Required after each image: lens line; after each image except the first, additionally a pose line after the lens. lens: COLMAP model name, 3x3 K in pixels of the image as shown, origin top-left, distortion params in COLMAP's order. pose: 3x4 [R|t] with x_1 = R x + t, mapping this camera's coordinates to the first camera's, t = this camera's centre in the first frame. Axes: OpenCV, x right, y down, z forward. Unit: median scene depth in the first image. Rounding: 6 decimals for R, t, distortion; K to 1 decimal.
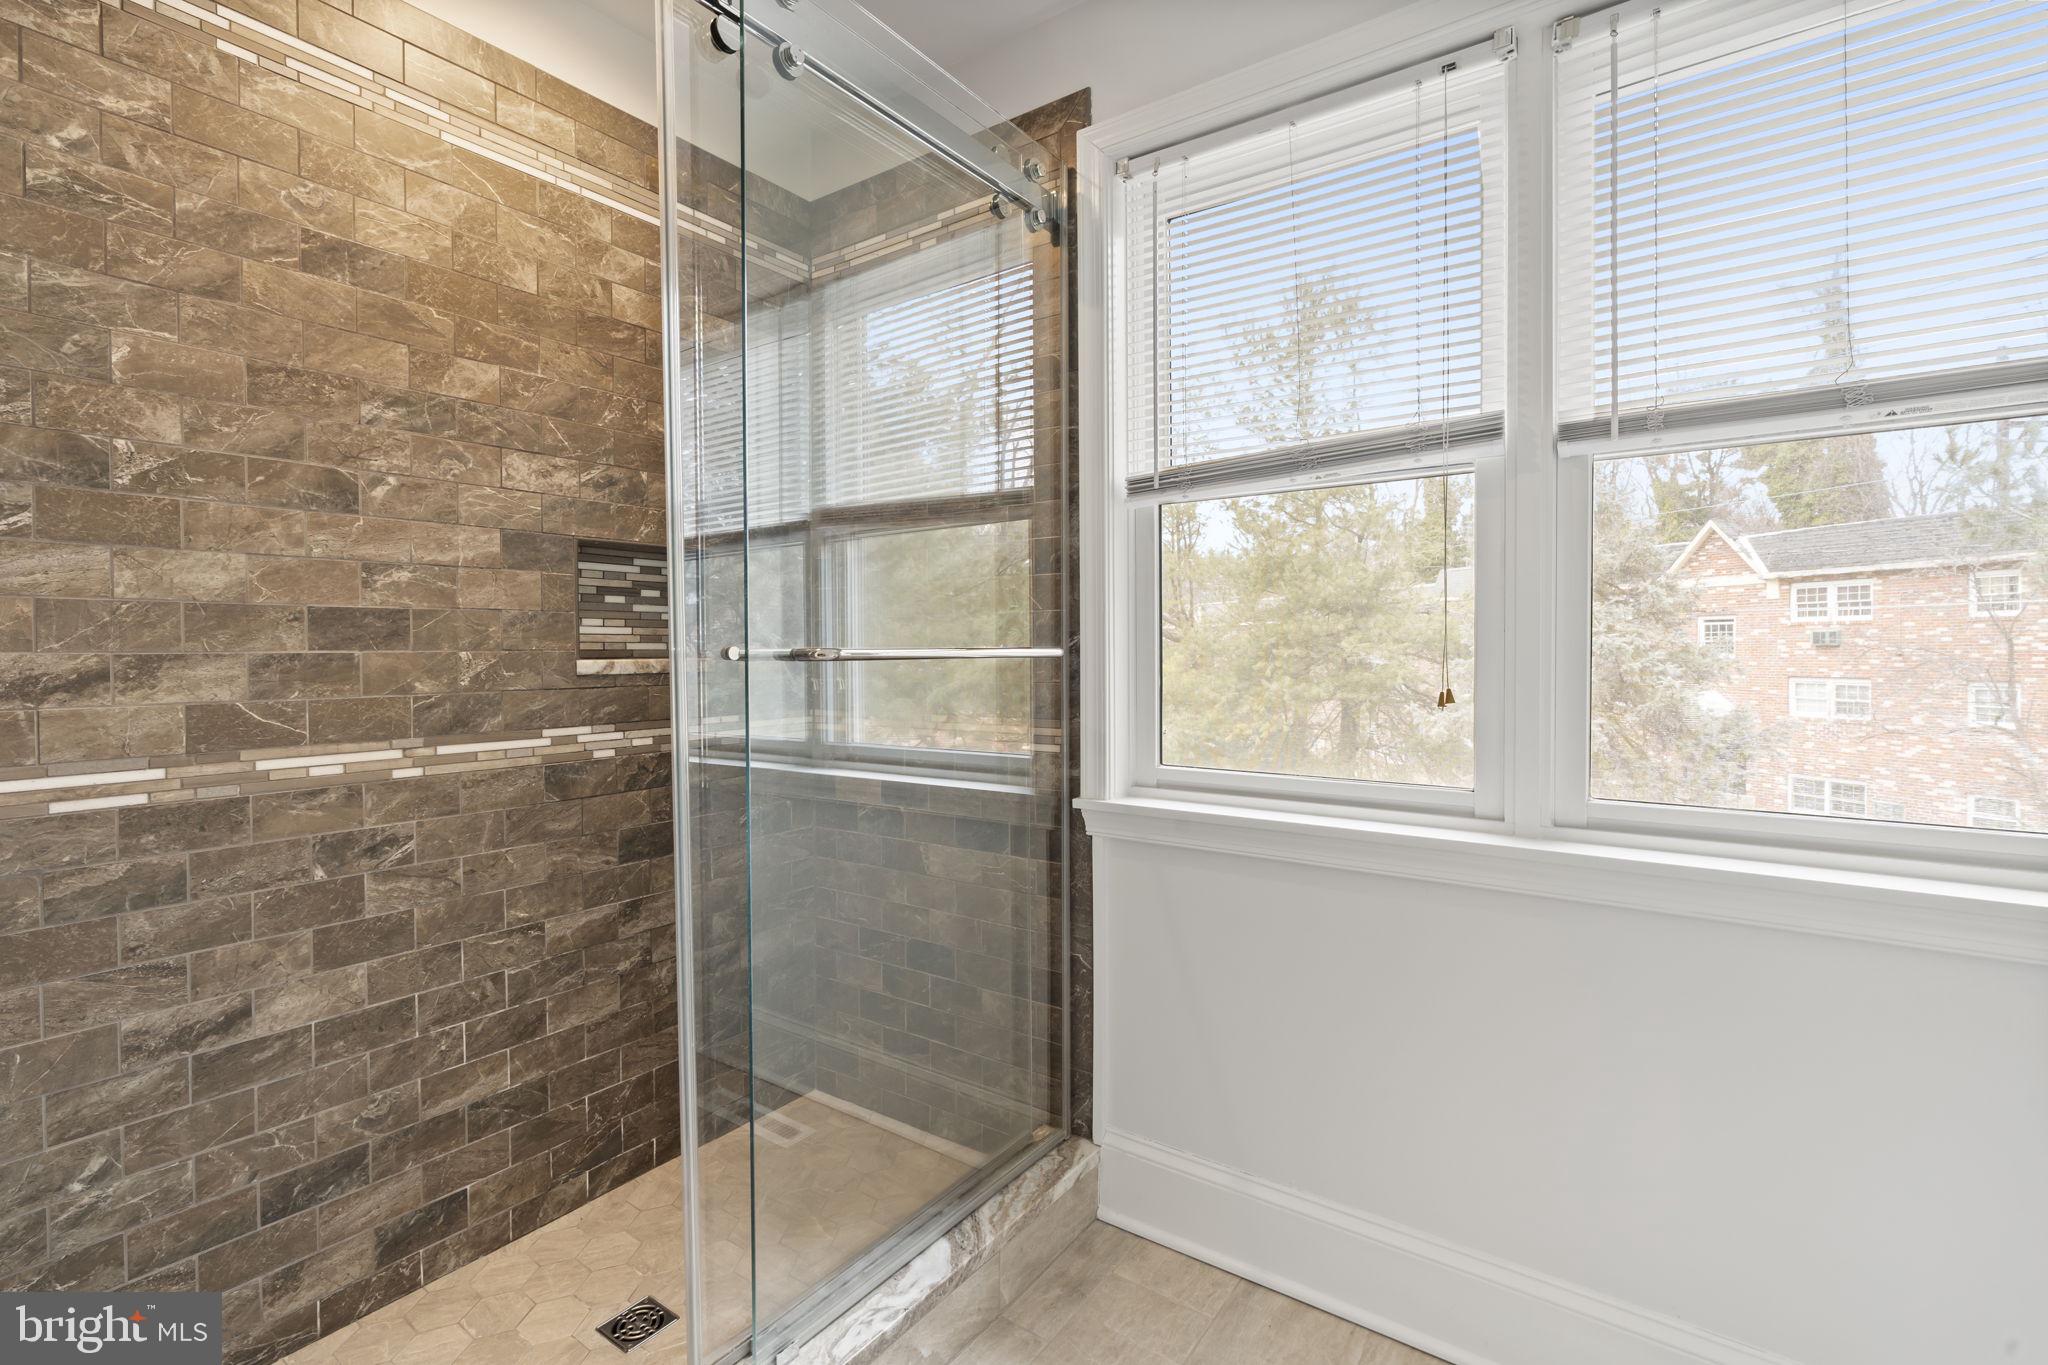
lens RADIAL K [[931.5, 0, 1029.0], [0, 931.5, 679.9], [0, 0, 1]] dist [-0.003158, -0.000296]
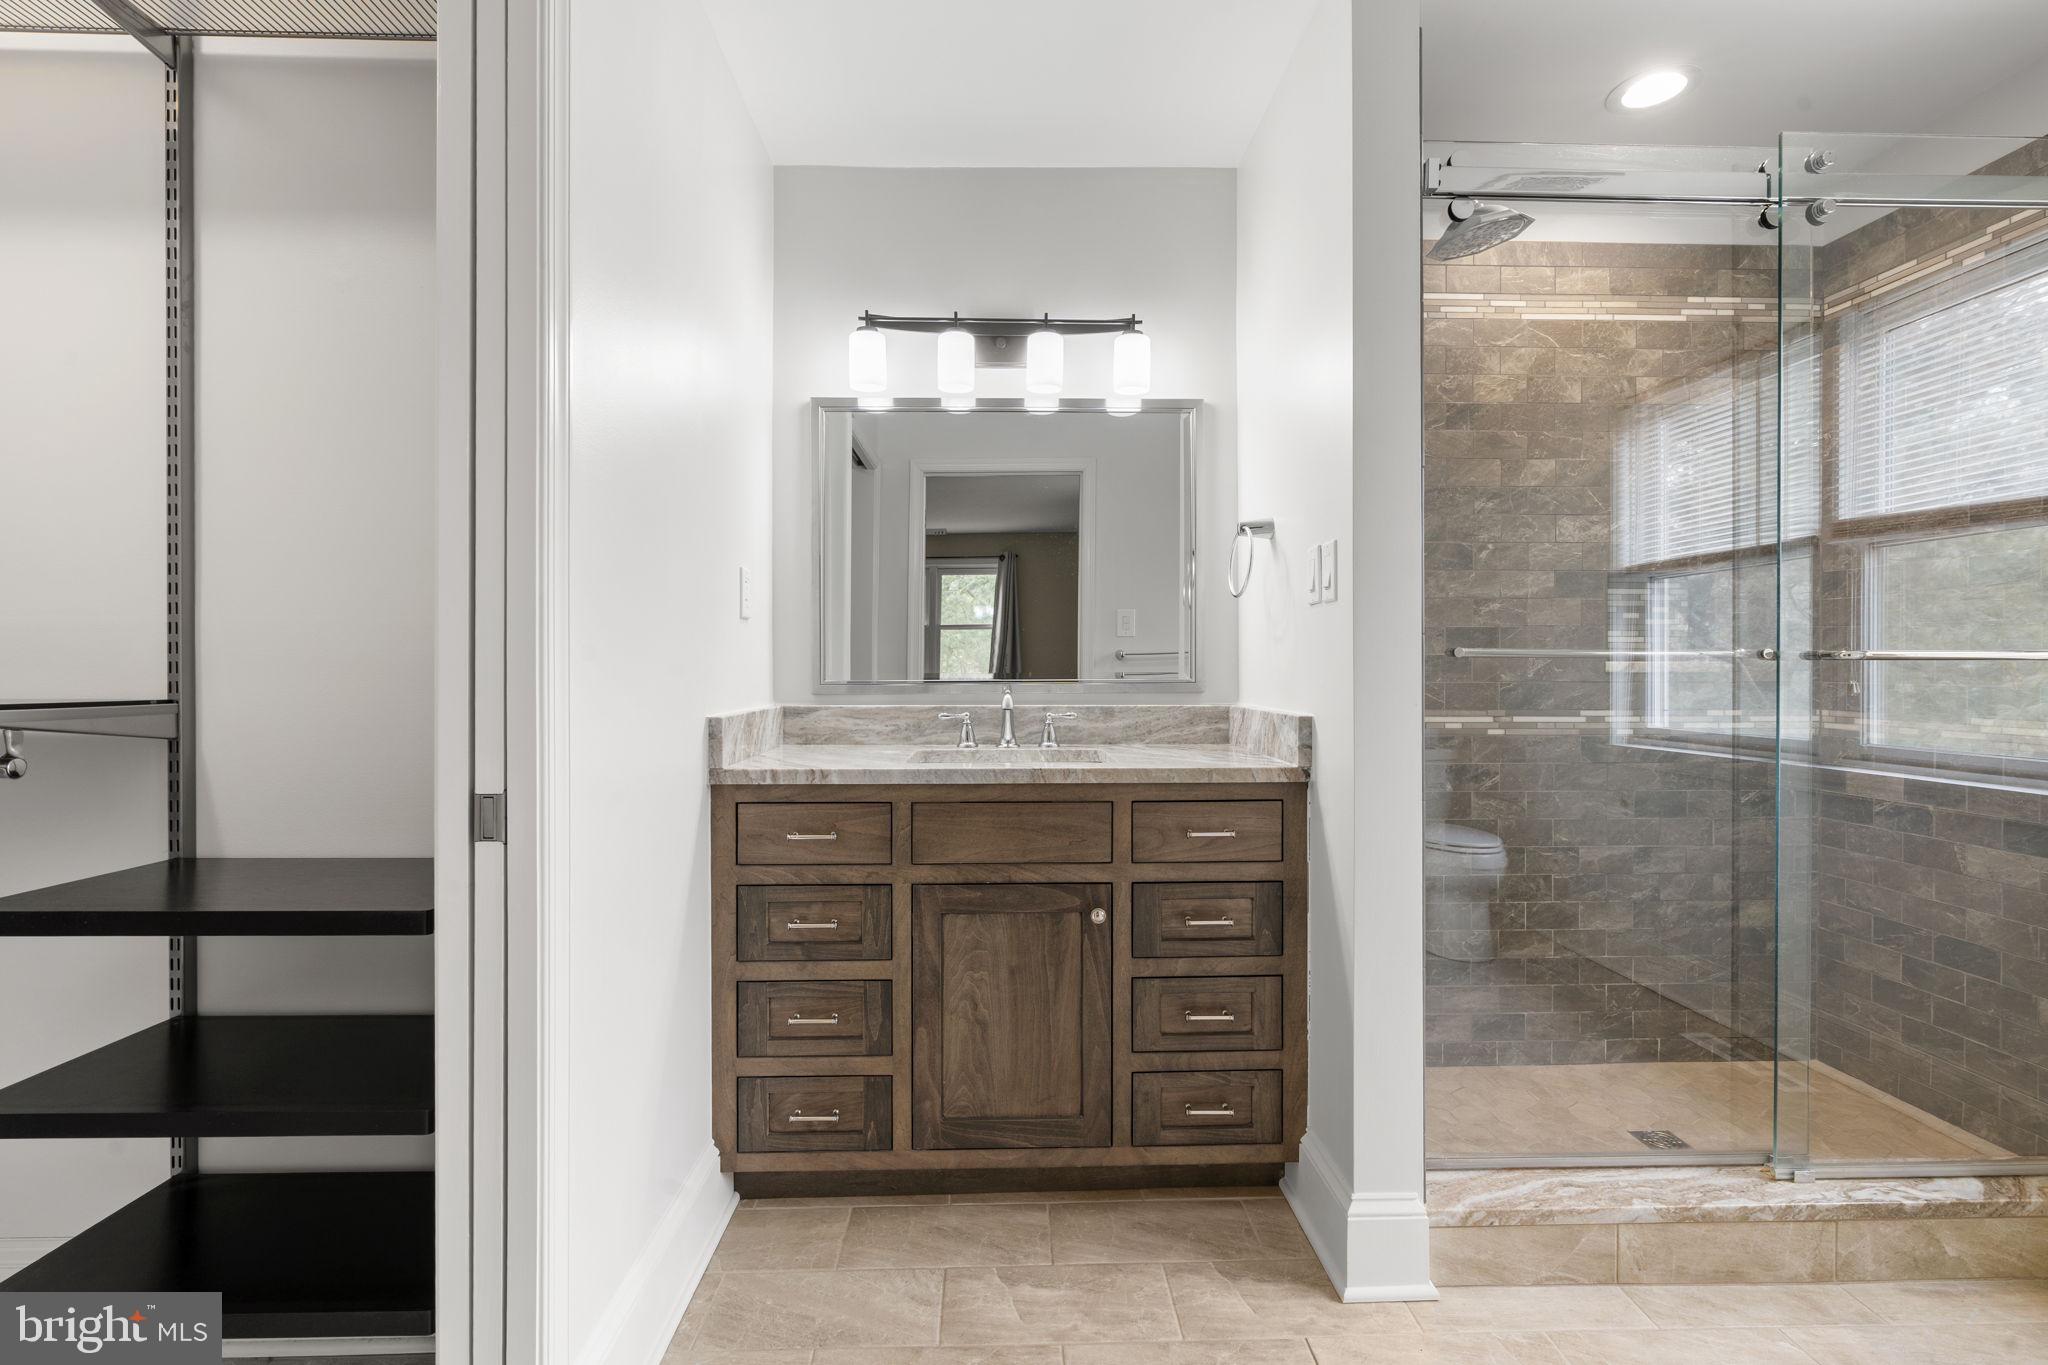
lens RADIAL K [[931.5, 0, 1029.0], [0, 931.5, 679.9], [0, 0, 1]] dist [-0.003158, -0.000296]
pose [[0.614740, 0.006726, -0.788701, 0.075182], [-0.029721, 0.999451, -0.014642, 0.054063], [0.788169, 0.032442, 0.614603, -0.534828]]
